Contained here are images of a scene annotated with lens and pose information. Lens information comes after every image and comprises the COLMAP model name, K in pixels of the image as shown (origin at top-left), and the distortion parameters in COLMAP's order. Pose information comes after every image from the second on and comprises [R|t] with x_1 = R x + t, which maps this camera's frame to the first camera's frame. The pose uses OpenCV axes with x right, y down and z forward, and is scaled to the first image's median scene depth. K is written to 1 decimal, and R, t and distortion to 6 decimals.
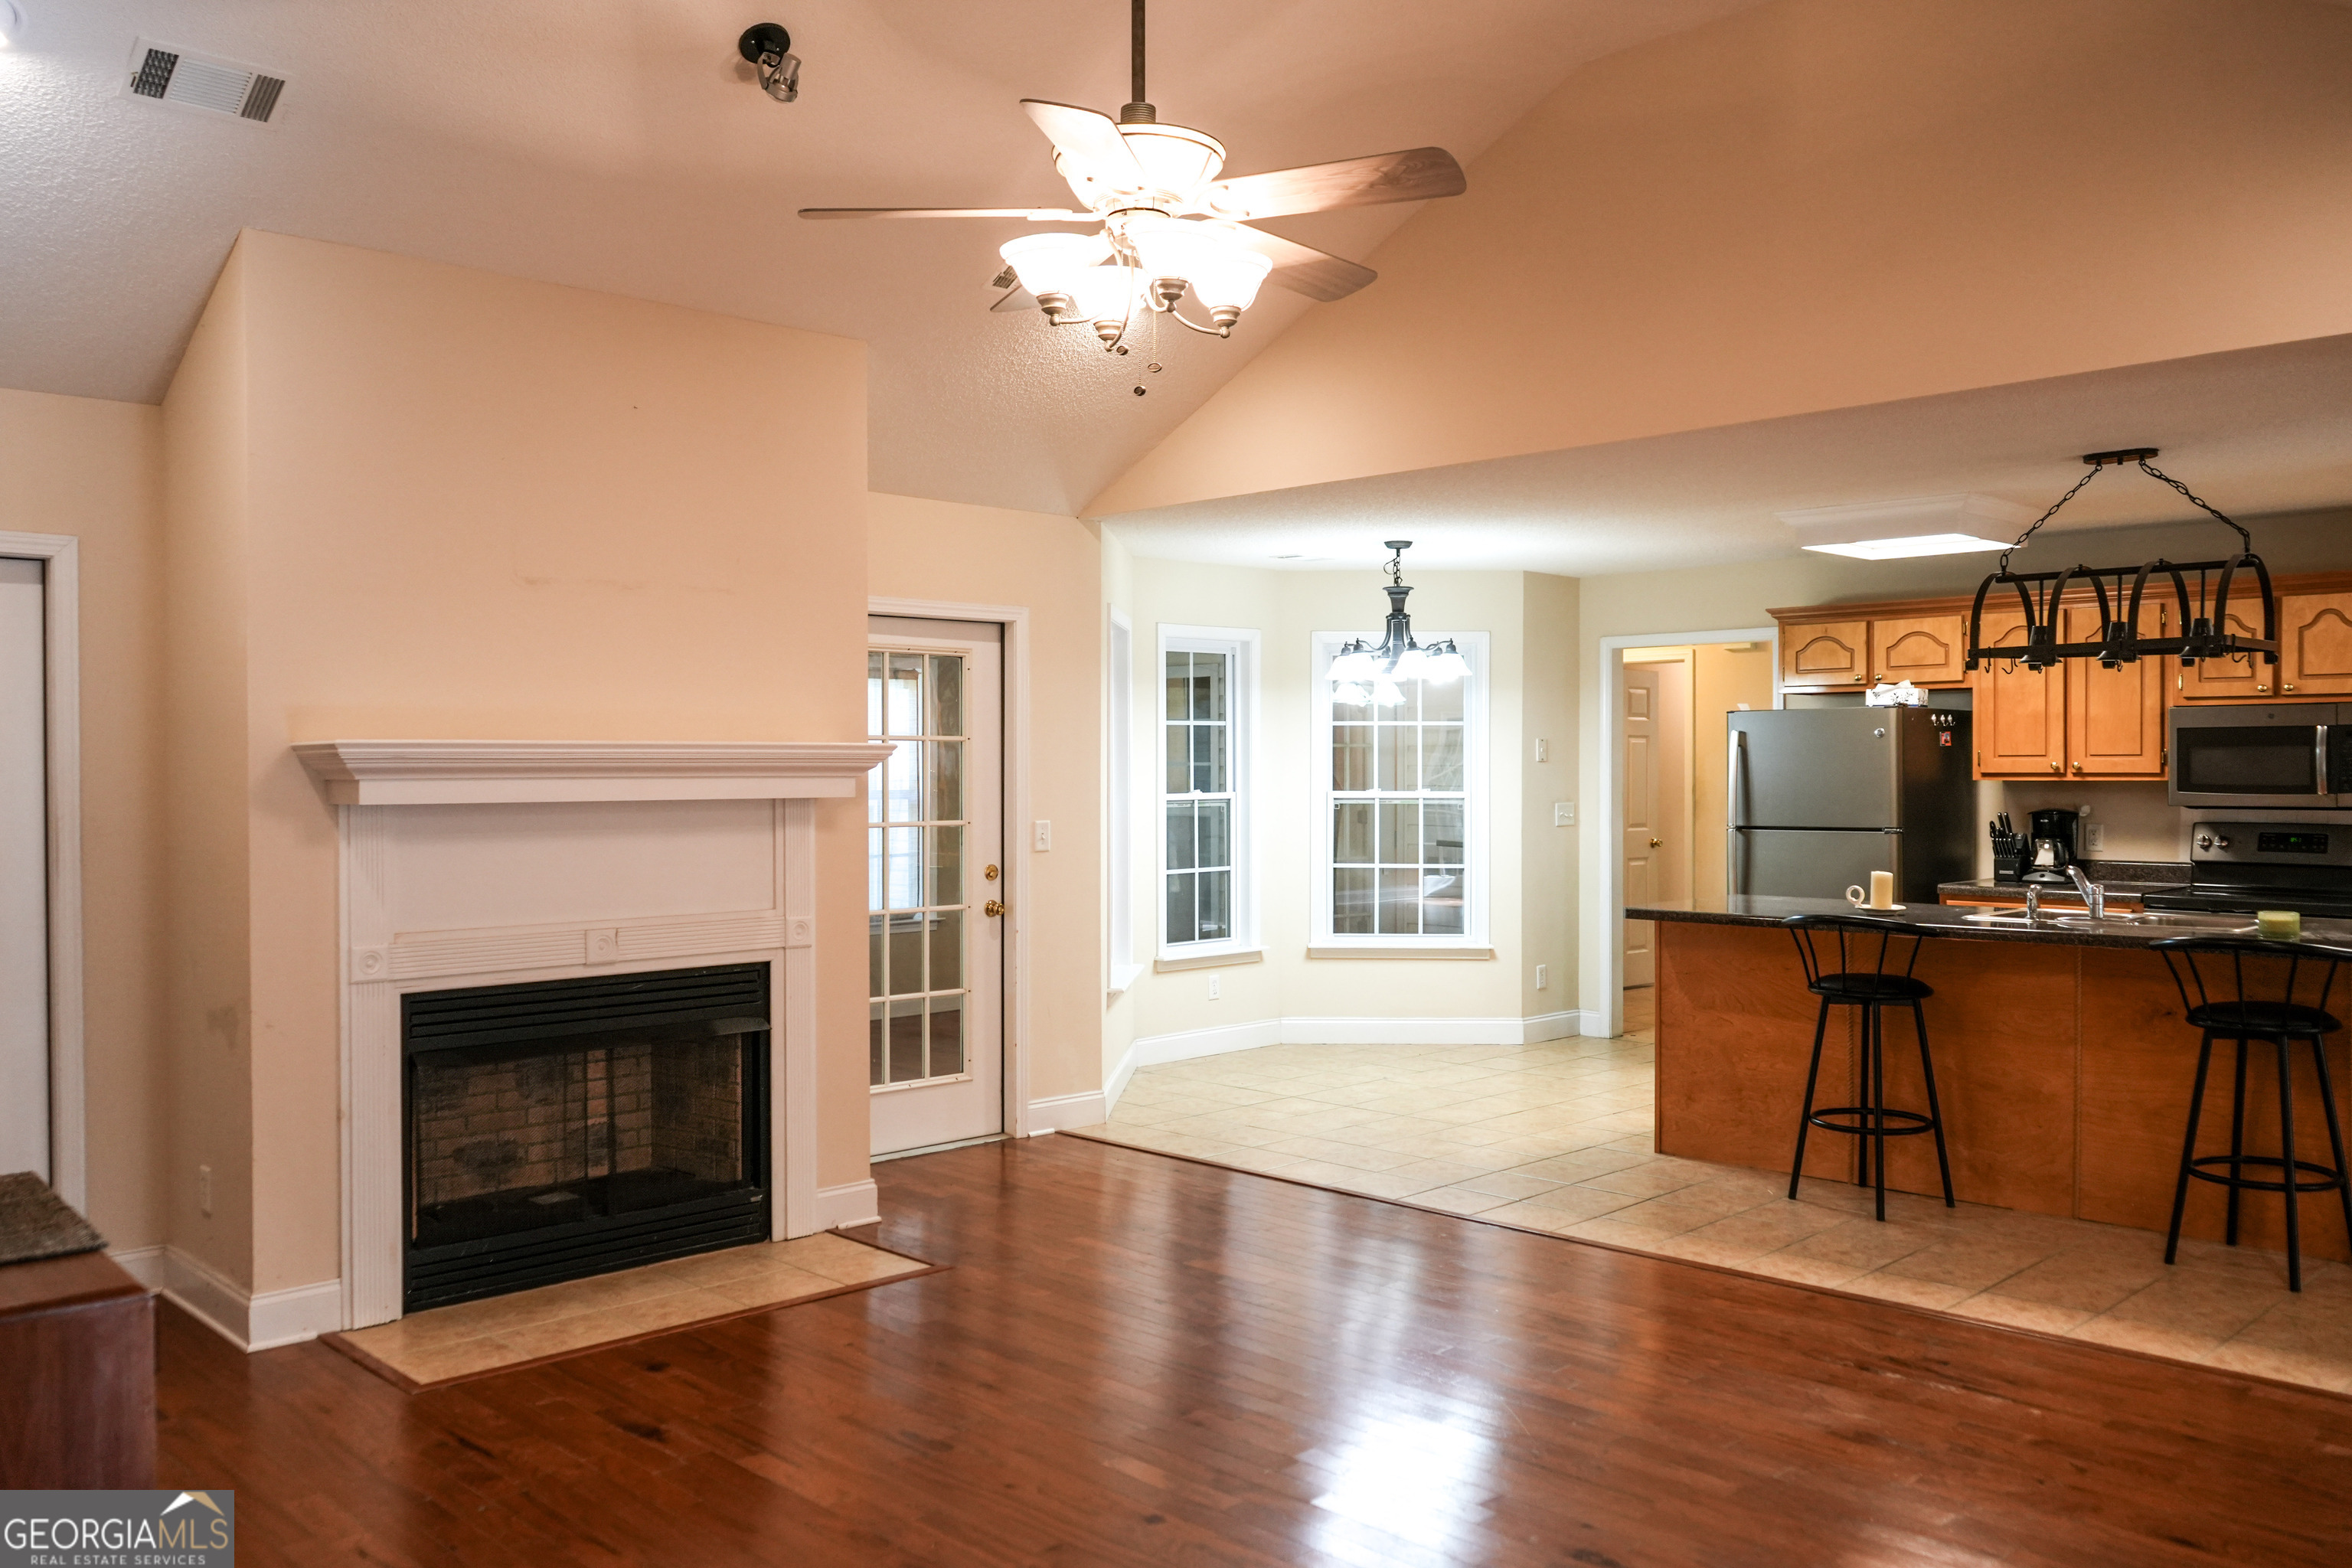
lens RADIAL K [[1864.4, 0, 1170.2], [0, 1864.4, 782.4], [0, 0, 1]] dist [-0.008273, 0.006755]
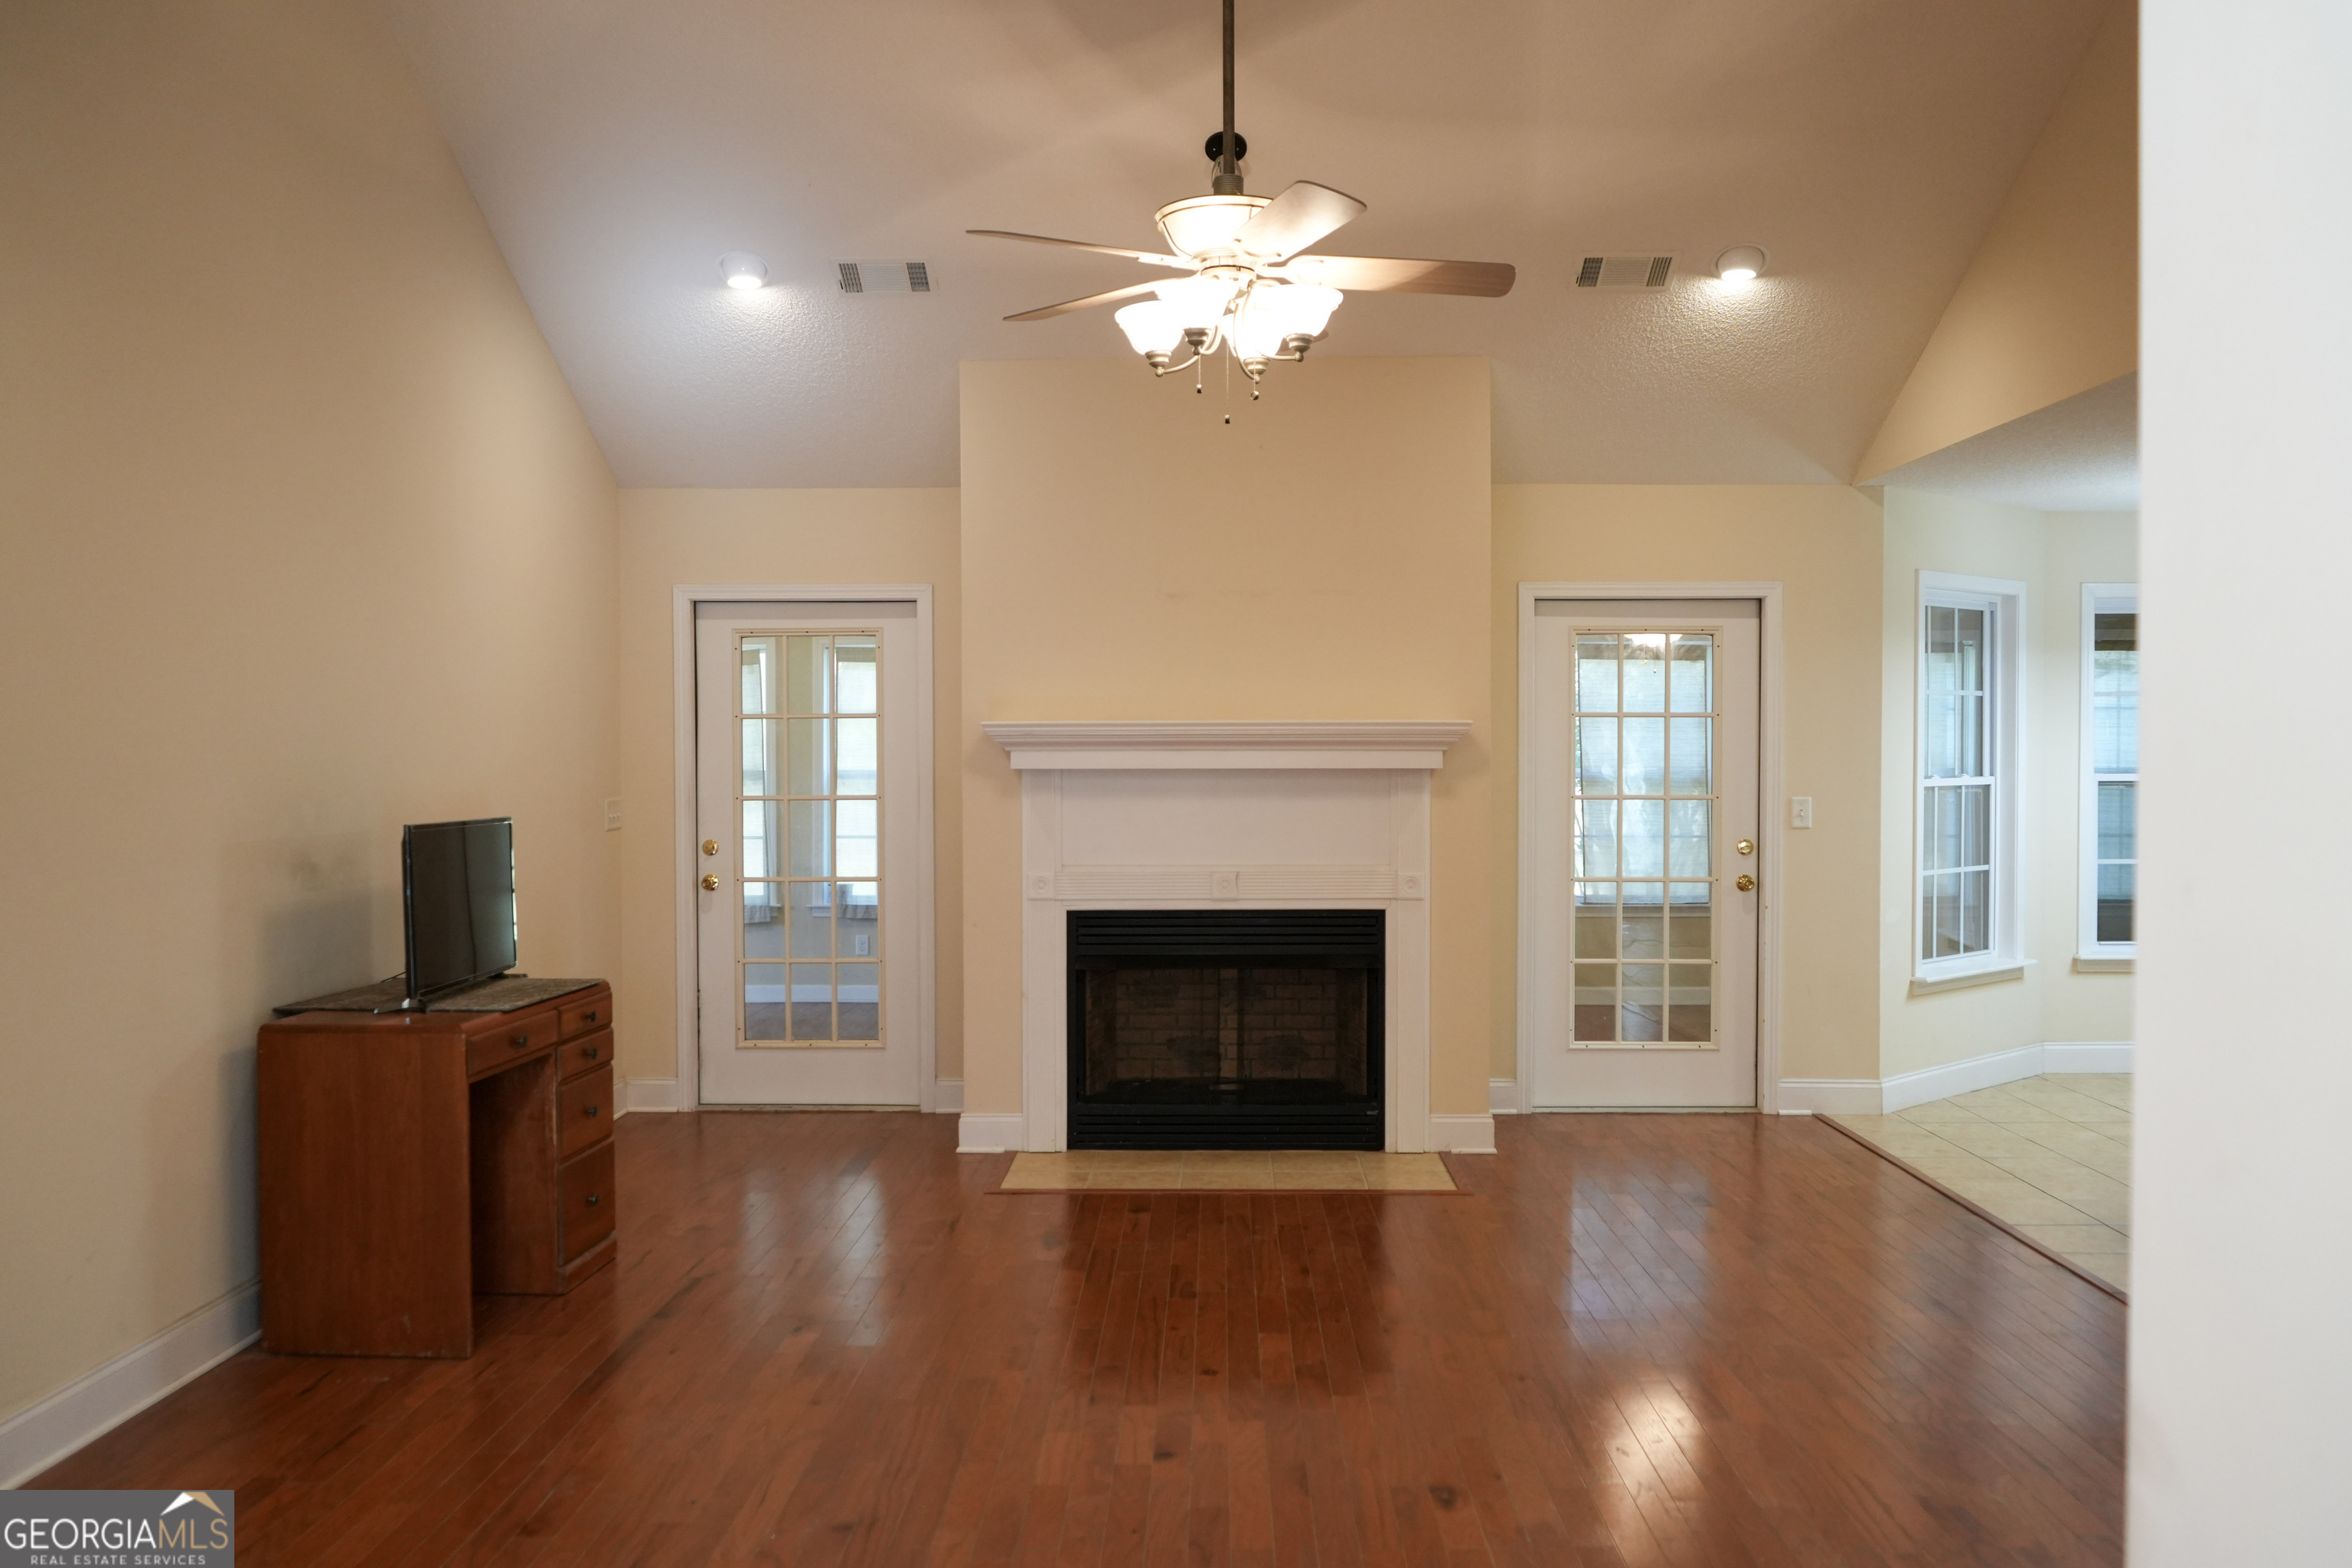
lens RADIAL K [[1864.4, 0, 1171.4], [0, 1864.4, 785.6], [0, 0, 1]] dist [-0.008273, 0.006755]
pose [[0.702119, 0.015614, -0.711888, 0.397802], [-0.006479, 0.999858, 0.015541, 0.001336], [0.712030, -0.006299, 0.702121, 0.072973]]
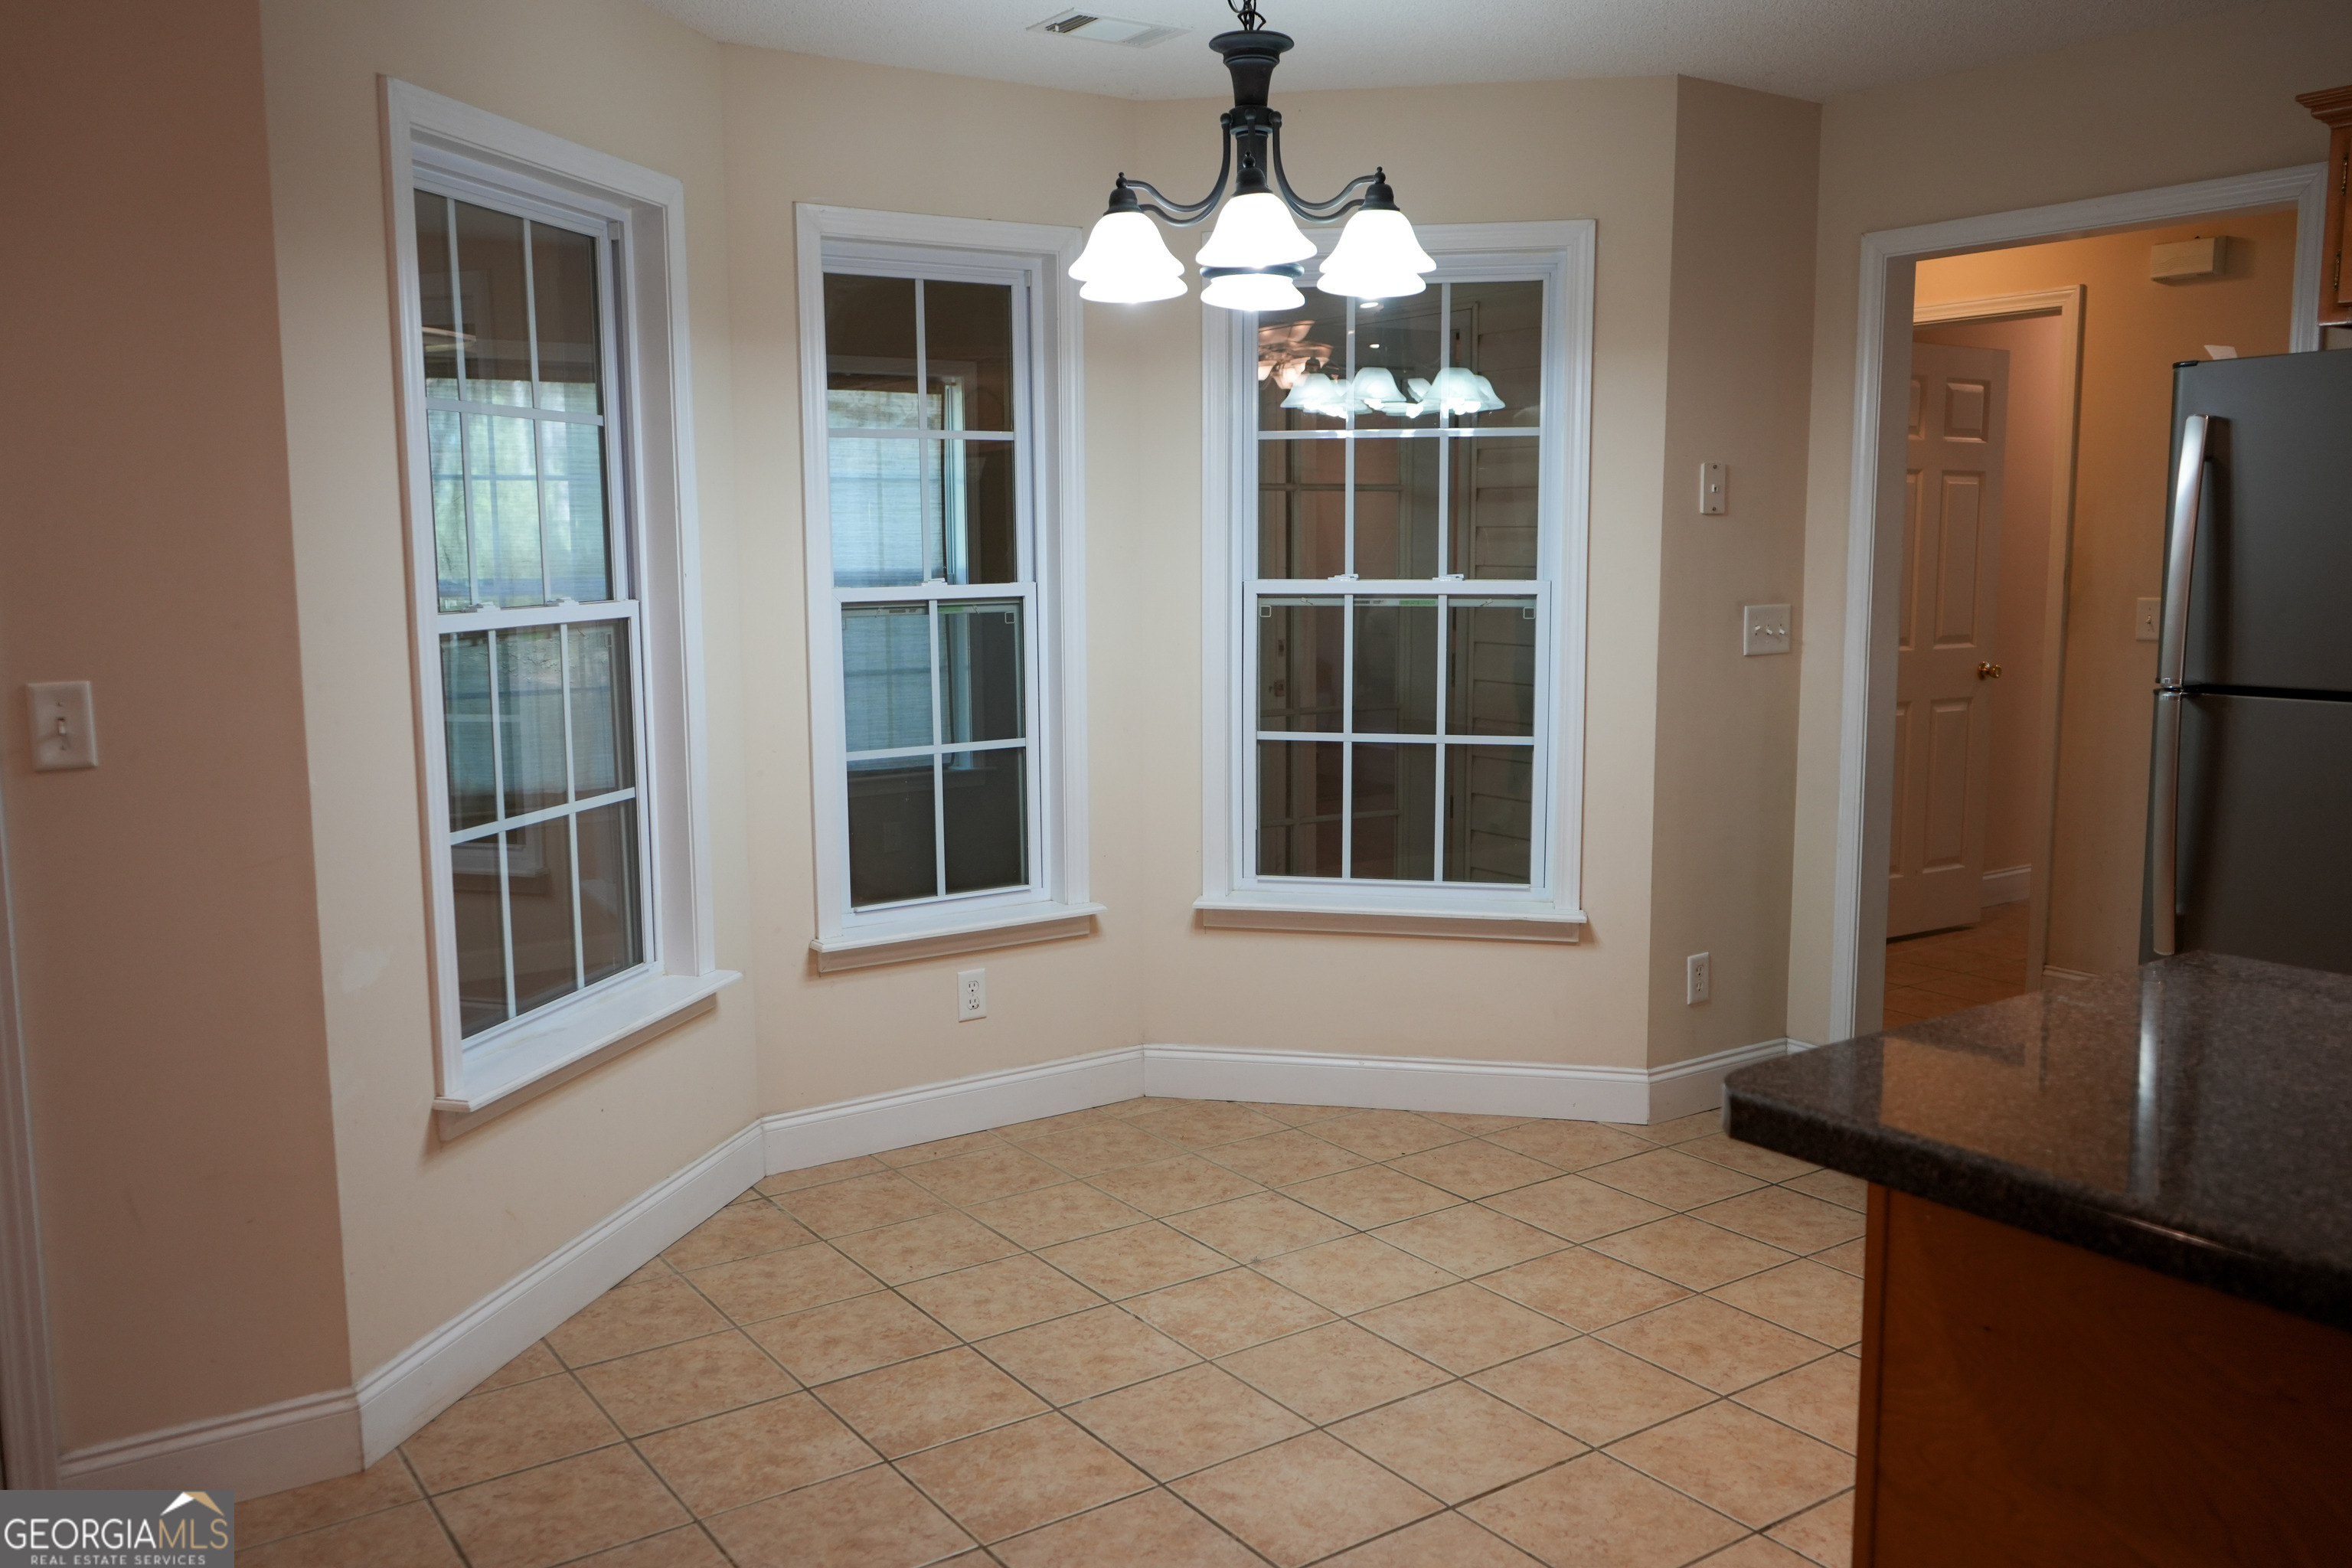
lens RADIAL K [[1864.4, 0, 1181.4], [0, 1864.4, 789.5], [0, 0, 1]] dist [-0.008273, 0.006755]
pose [[0.985842, 0.017814, -0.166727, 0.195947], [0.003108, 0.992228, 0.124394, -0.001886], [0.167648, -0.123151, 0.978125, 0.693783]]
